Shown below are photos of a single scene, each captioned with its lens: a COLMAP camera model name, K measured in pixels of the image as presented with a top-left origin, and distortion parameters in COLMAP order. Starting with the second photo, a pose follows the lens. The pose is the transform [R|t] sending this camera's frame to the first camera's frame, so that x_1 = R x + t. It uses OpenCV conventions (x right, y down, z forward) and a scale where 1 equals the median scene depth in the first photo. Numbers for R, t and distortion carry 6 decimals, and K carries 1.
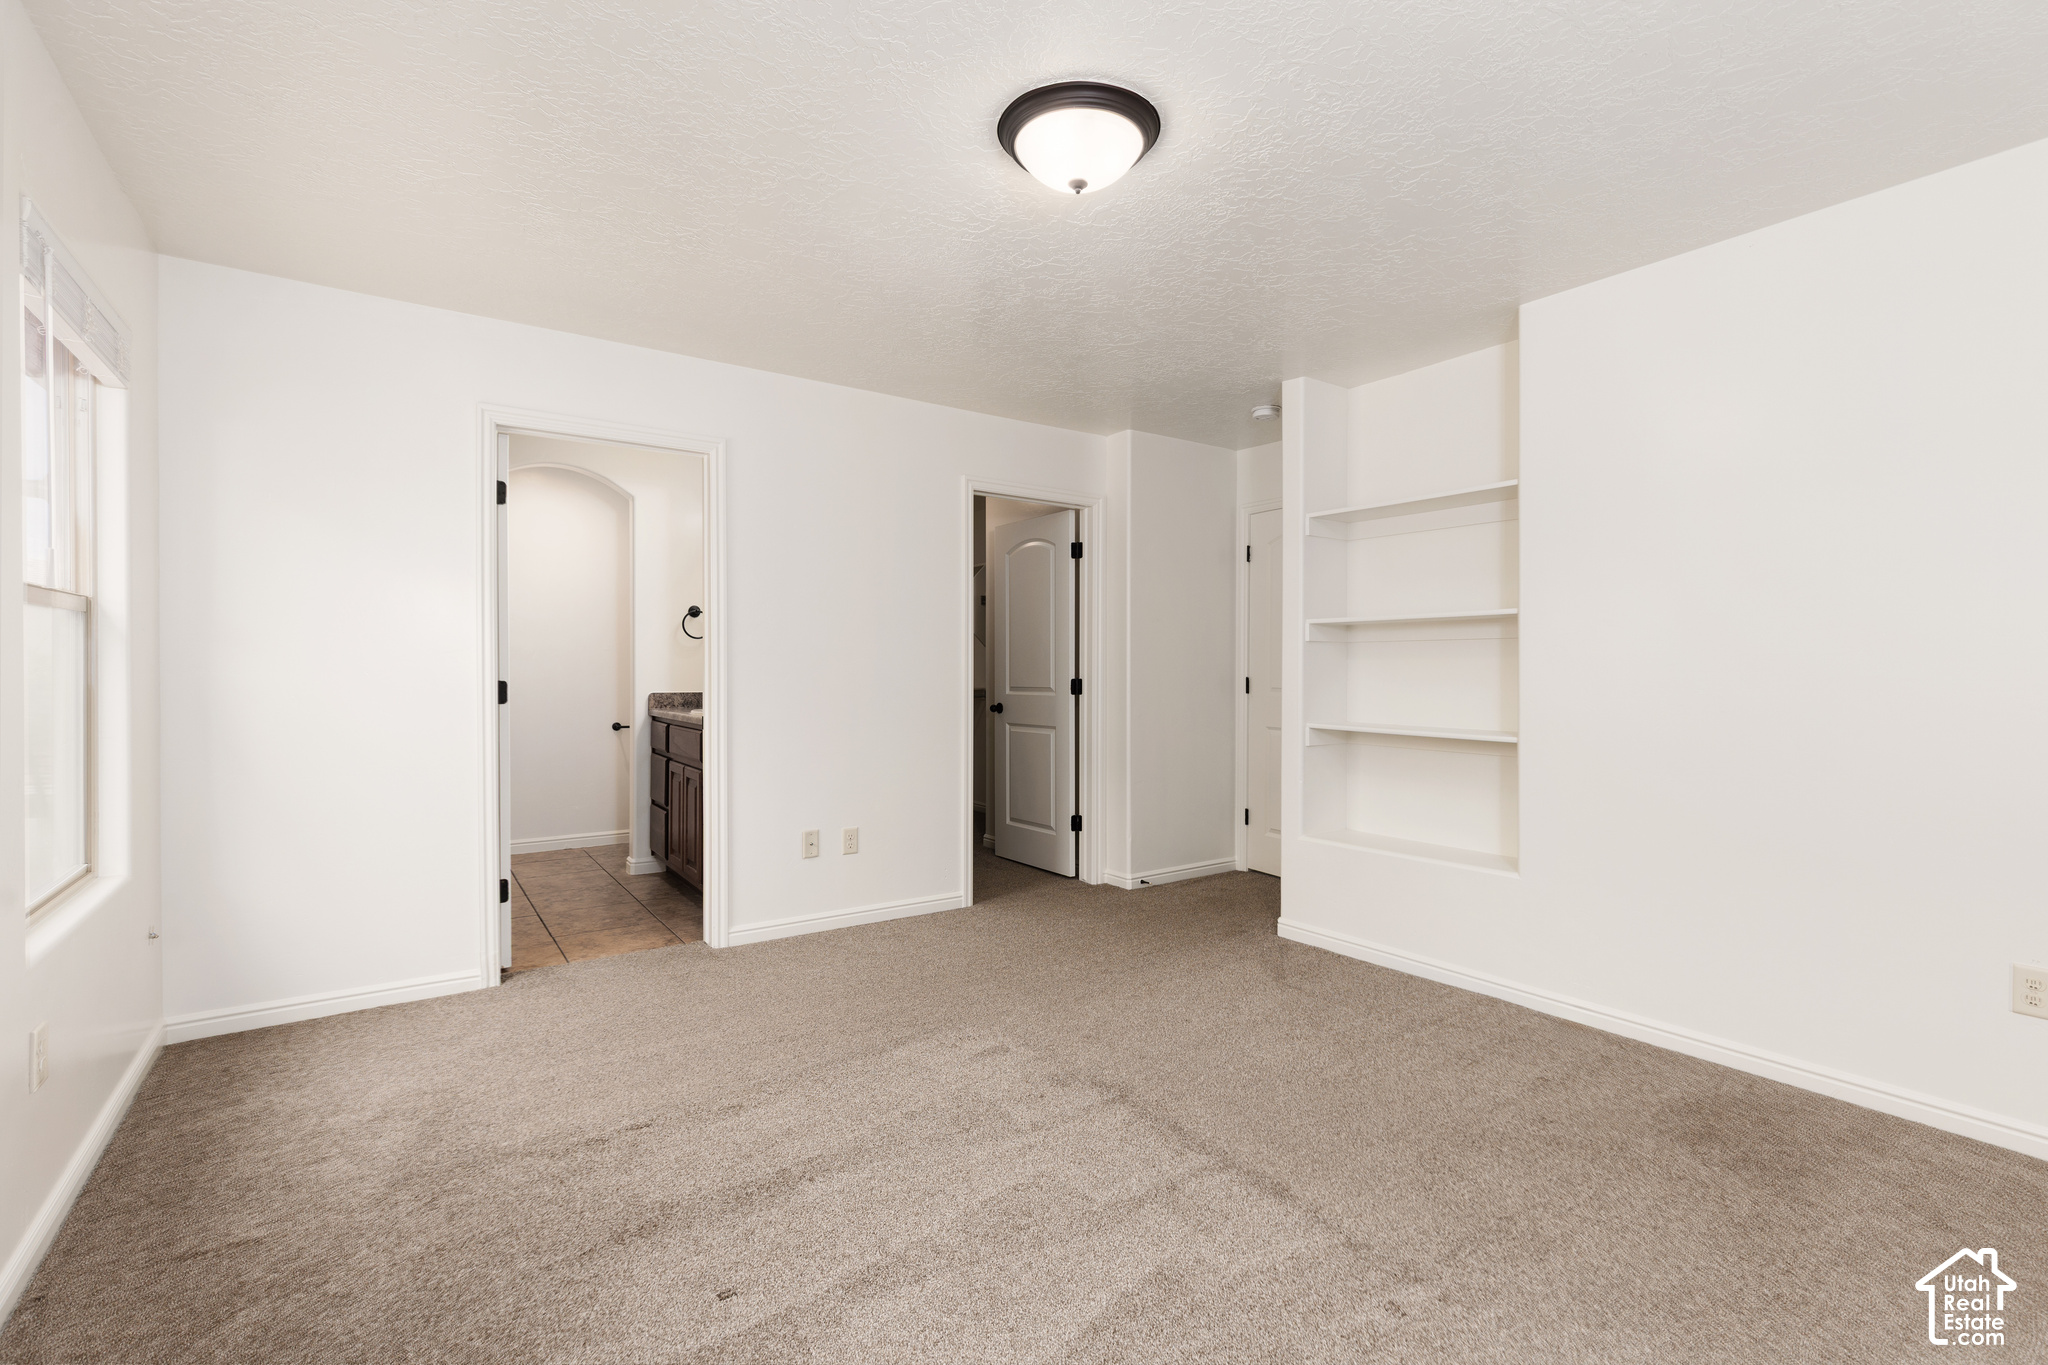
lens RADIAL K [[924.5, 0, 1022.5], [0, 924.5, 670.7], [0, 0, 1]] dist [0.011672, -0.000913]
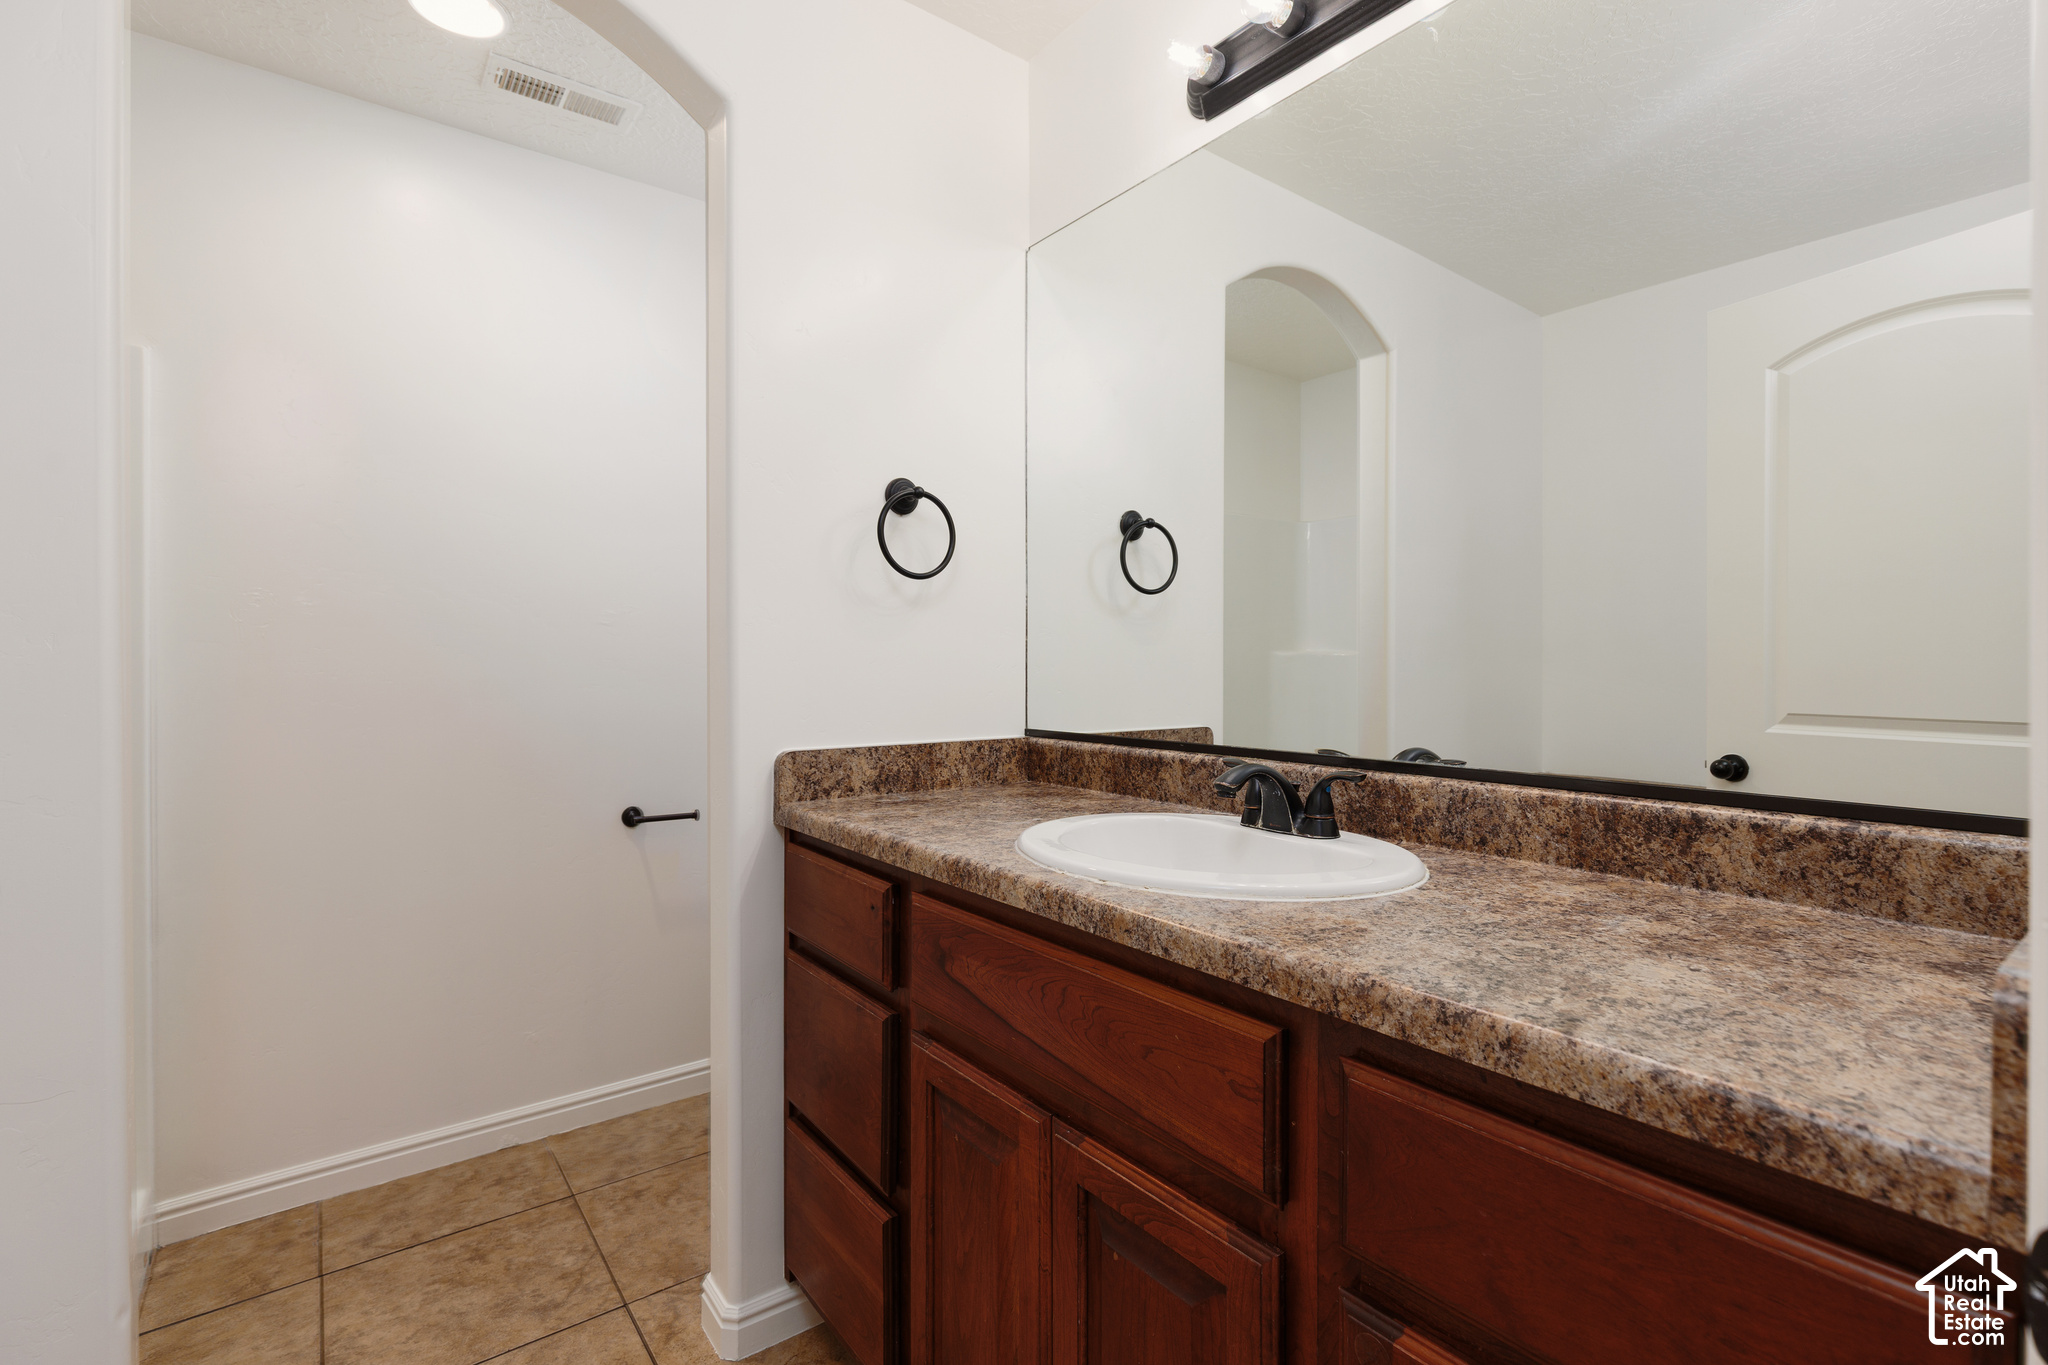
lens RADIAL K [[924.5, 0, 1022.5], [0, 924.5, 670.7], [0, 0, 1]] dist [0.011672, -0.000913]
pose [[0.998708, -0.001987, 0.050778, -0.336397], [0.001672, 0.999979, 0.006250, -0.004464], [-0.050790, -0.006157, 0.998690, 0.686591]]
